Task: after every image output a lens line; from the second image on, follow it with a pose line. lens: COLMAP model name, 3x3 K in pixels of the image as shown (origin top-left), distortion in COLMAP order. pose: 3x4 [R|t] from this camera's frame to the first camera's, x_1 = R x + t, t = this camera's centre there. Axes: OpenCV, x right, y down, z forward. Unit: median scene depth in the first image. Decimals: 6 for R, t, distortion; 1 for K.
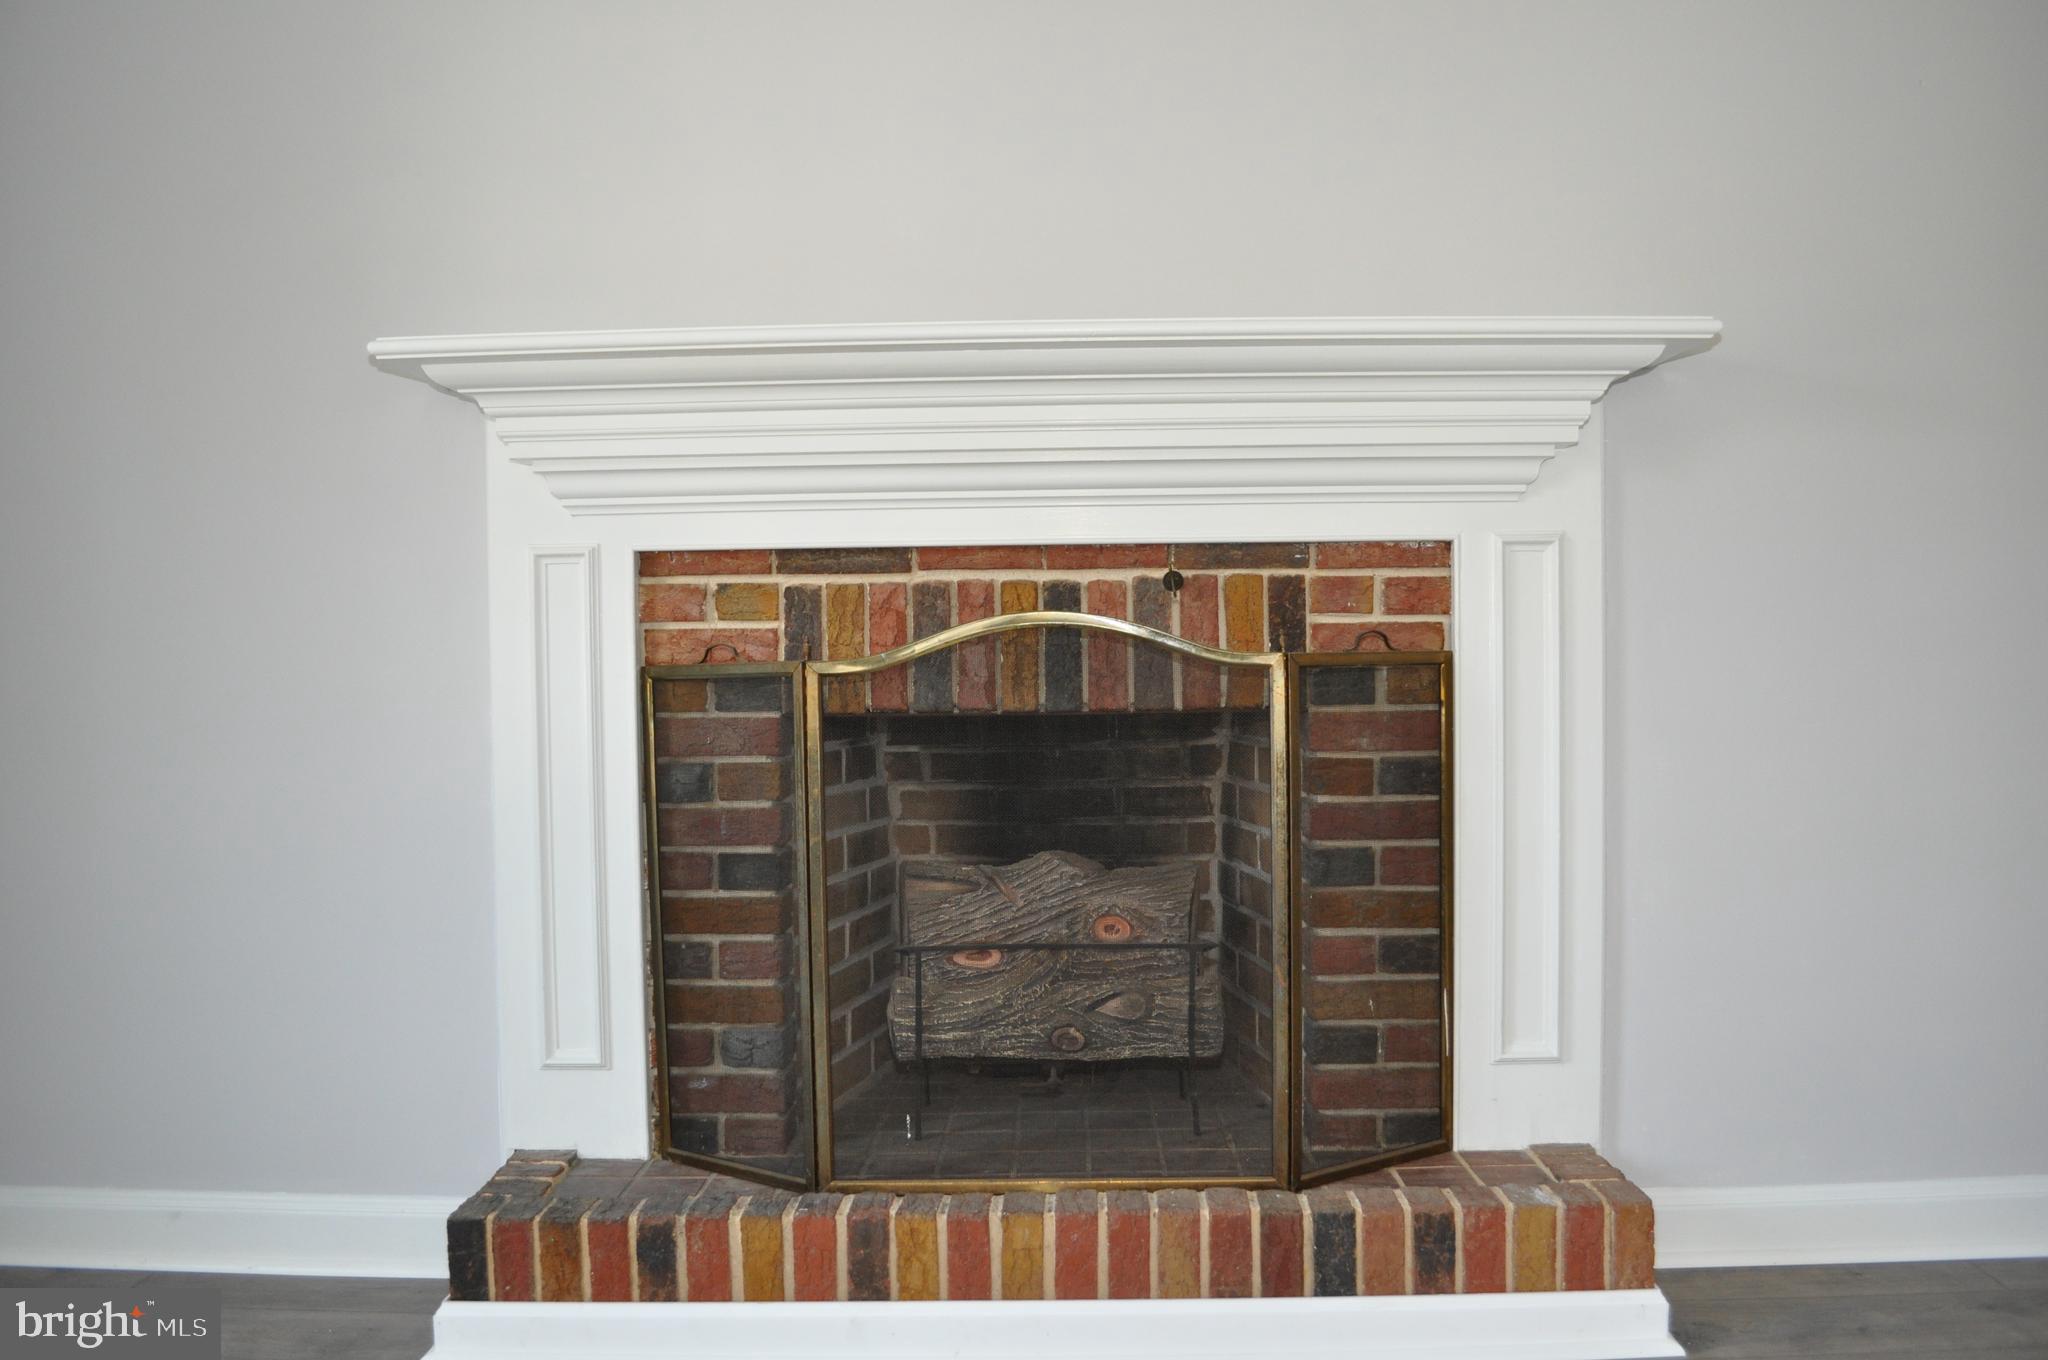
lens RADIAL K [[1608.3, 0, 1037.2], [0, 1608.3, 686.9], [0, 0, 1]] dist [-0.080309, 0.011415]
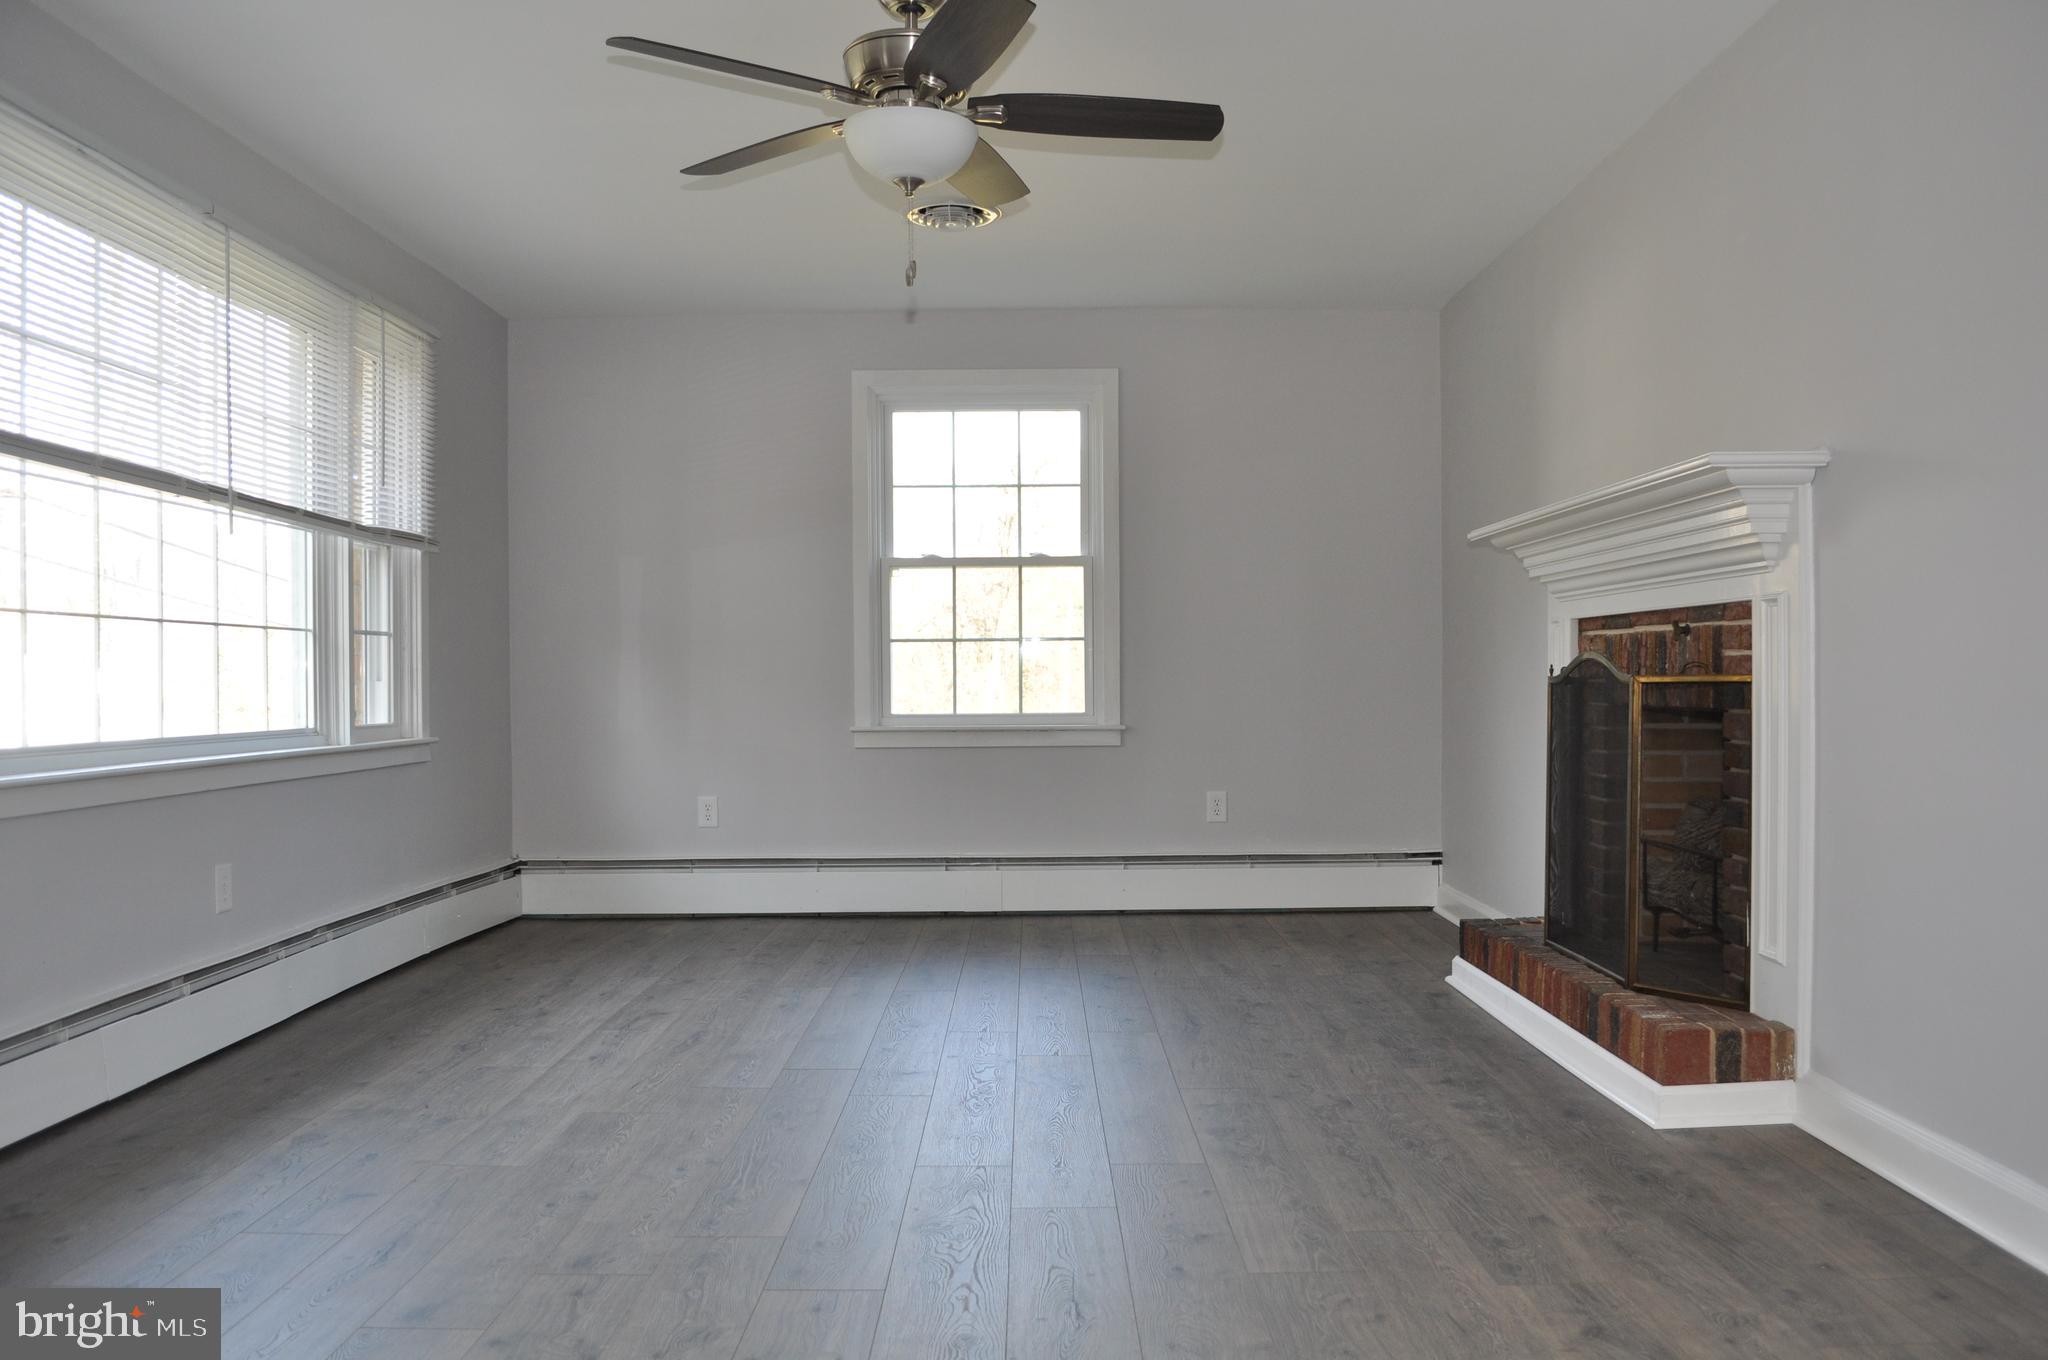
lens RADIAL K [[1608.3, 0, 1037.9], [0, 1608.3, 697.6], [0, 0, 1]] dist [-0.080309, 0.011415]
pose [[0.019934, 0.025220, -0.999483, 1.697434], [-0.010443, 0.999633, 0.025015, -0.030587], [0.999747, 0.009939, 0.020190, 0.301124]]
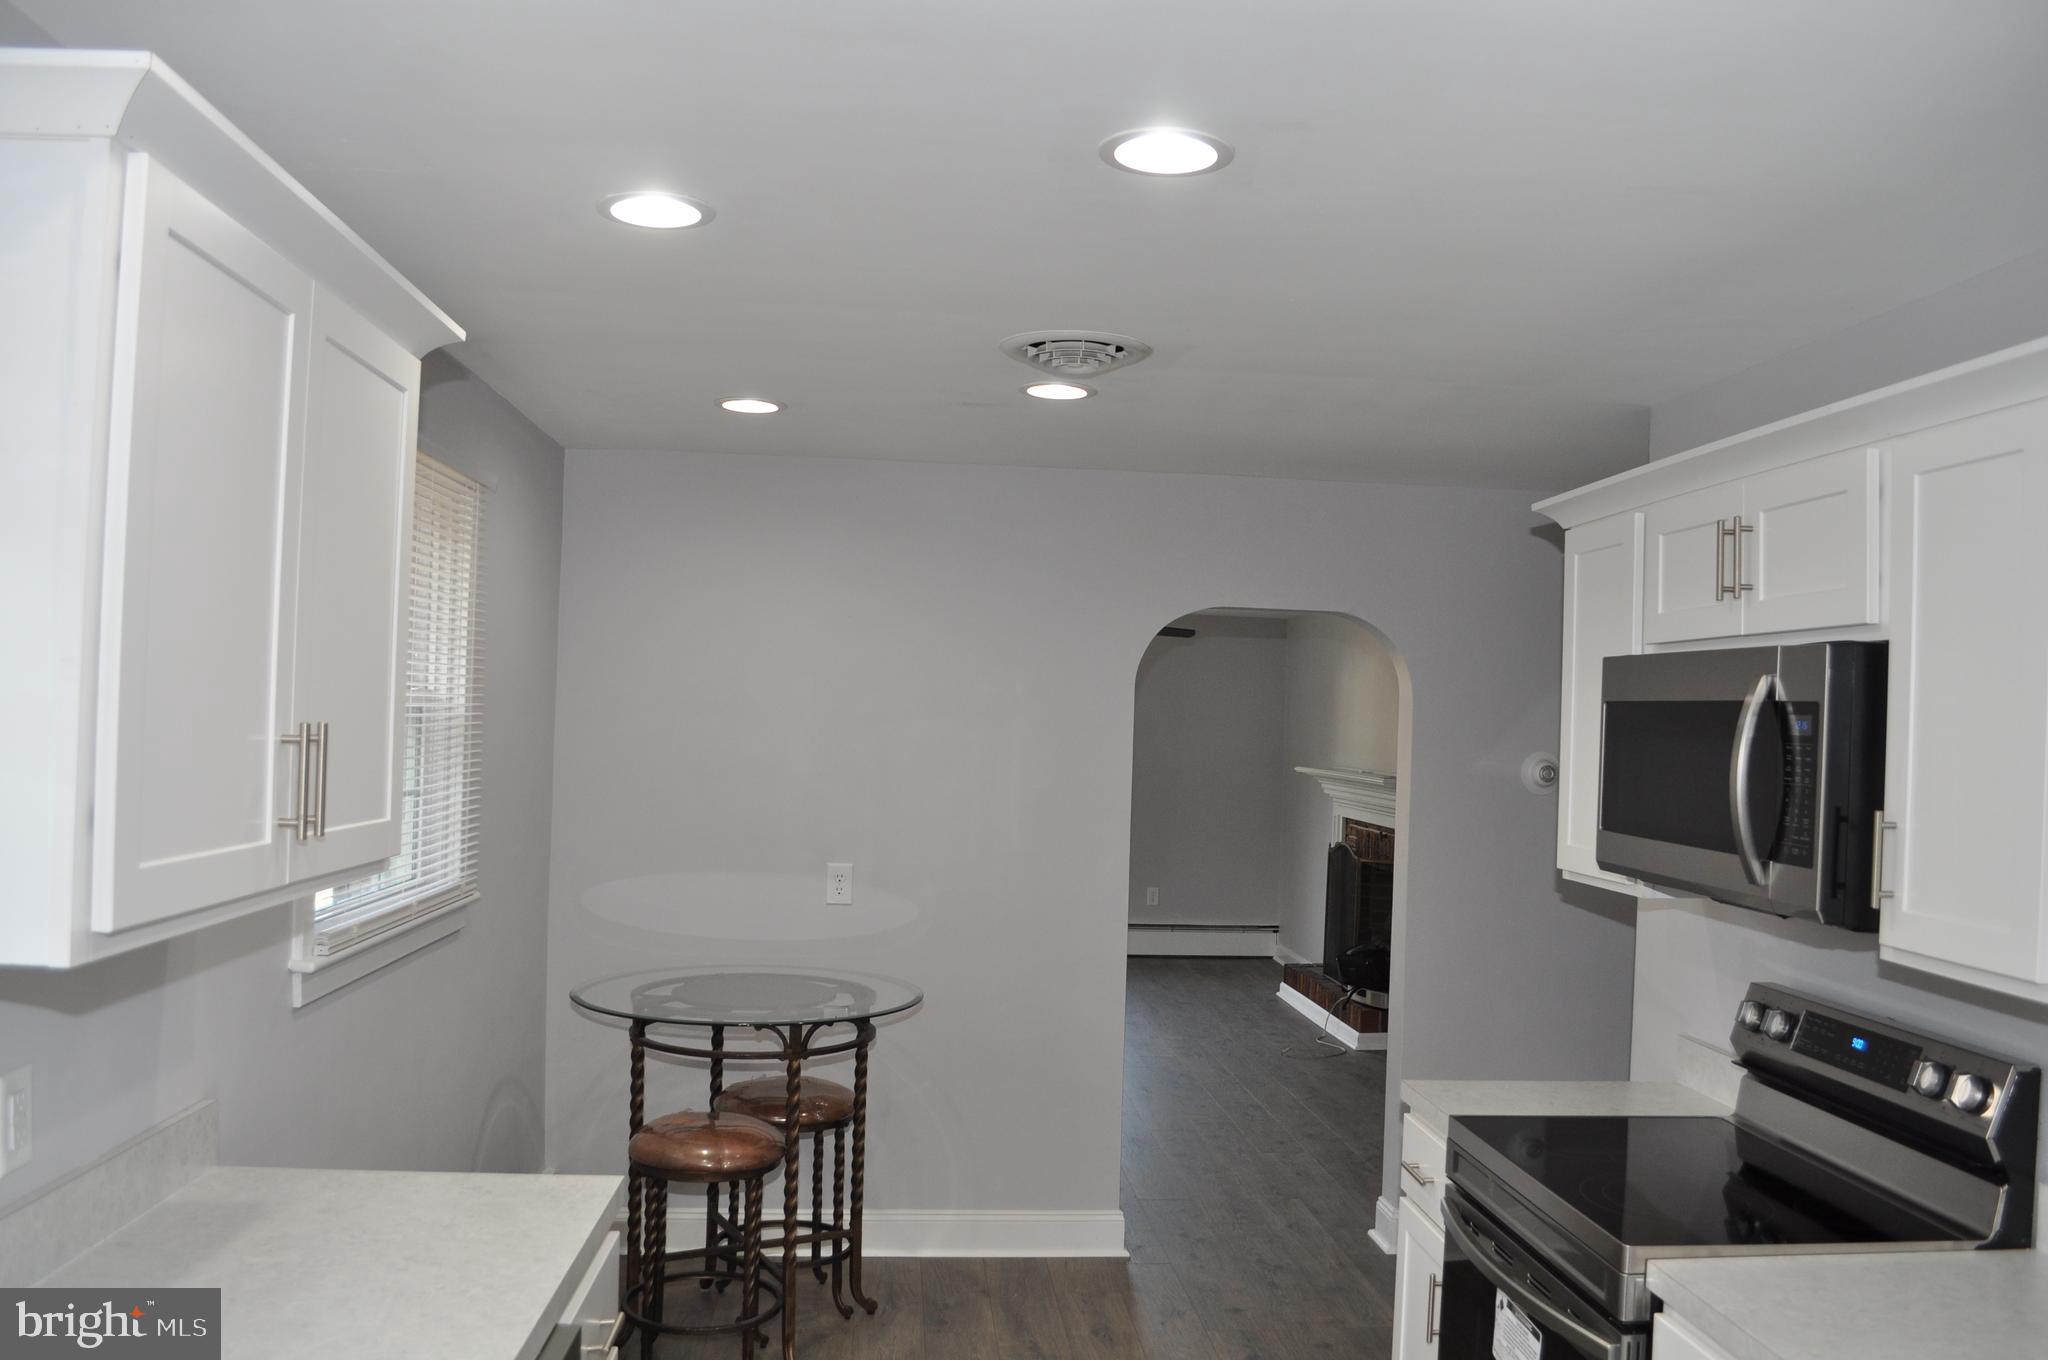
lens RADIAL K [[1608.3, 0, 1039.9], [0, 1608.3, 695.7], [0, 0, 1]] dist [-0.080309, 0.011415]
pose [[0.105381, 0.001563, -0.994431, 3.641770], [-0.047266, 0.998876, -0.003439, -0.336162], [0.993308, 0.047365, 0.105336, -0.189456]]
